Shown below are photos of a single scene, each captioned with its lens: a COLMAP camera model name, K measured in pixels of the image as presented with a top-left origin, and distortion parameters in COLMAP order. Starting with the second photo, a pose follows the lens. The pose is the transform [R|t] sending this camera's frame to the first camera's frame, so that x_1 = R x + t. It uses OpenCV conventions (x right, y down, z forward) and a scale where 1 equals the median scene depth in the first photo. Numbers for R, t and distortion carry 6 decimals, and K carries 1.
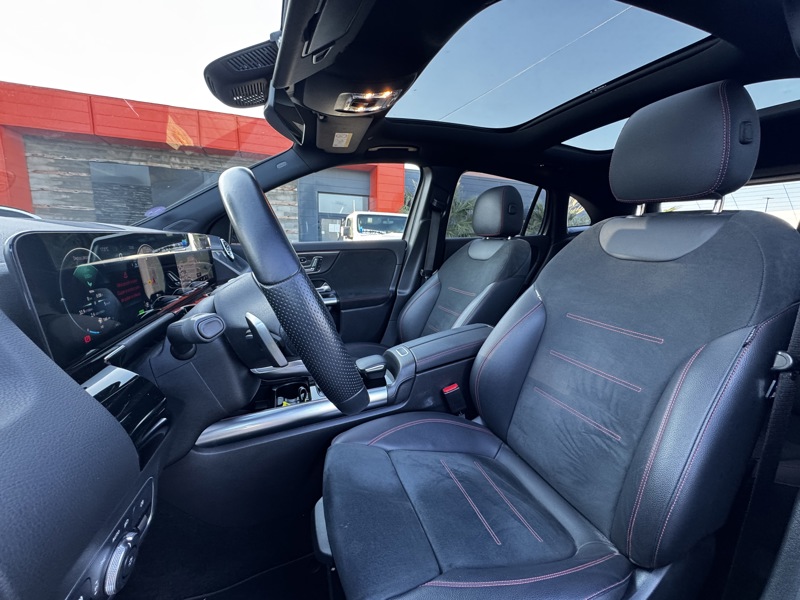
lens RADIAL K [[318.3, 0, 399.2], [0, 318.3, 302.0], [0, 0, 1]] dist [-0.009598, -0.000823]
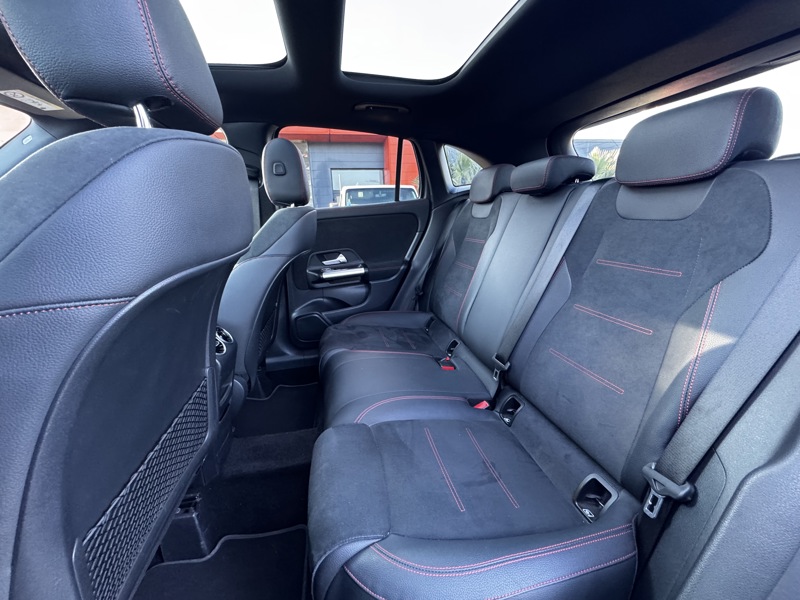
lens RADIAL K [[318.3, 0, 405.4], [0, 318.3, 300.0], [0, 0, 1]] dist [-0.009598, -0.000823]
pose [[0.992643, -0.034473, -0.116065, 0.557272], [0.042764, 0.996650, 0.069720, -0.008048], [0.113273, -0.074171, 0.990792, 0.179093]]
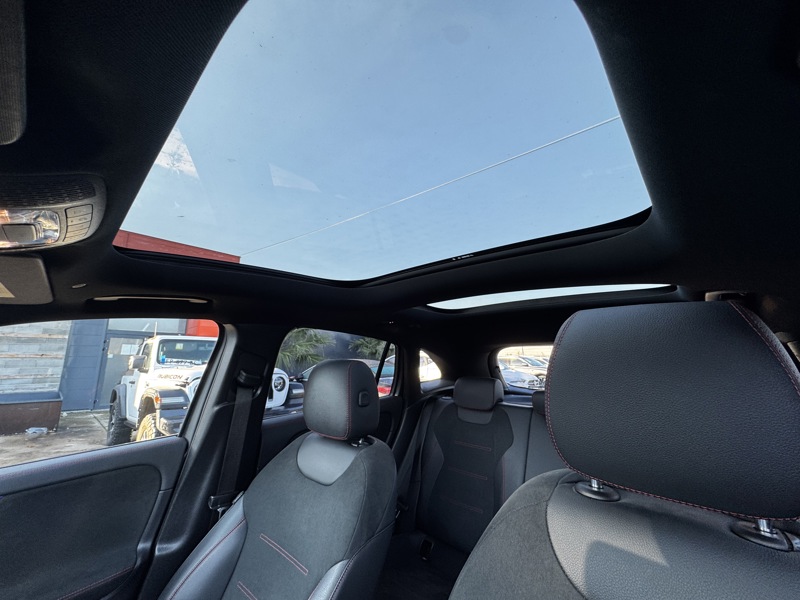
lens RADIAL K [[318.3, 0, 401.5], [0, 318.3, 295.5], [0, 0, 1]] dist [-0.009598, -0.000823]
pose [[0.882738, 0.065483, 0.465281, 0.079643], [0.109341, 0.934428, -0.338953, -0.195211], [-0.456967, 0.350080, 0.817695, 0.264817]]
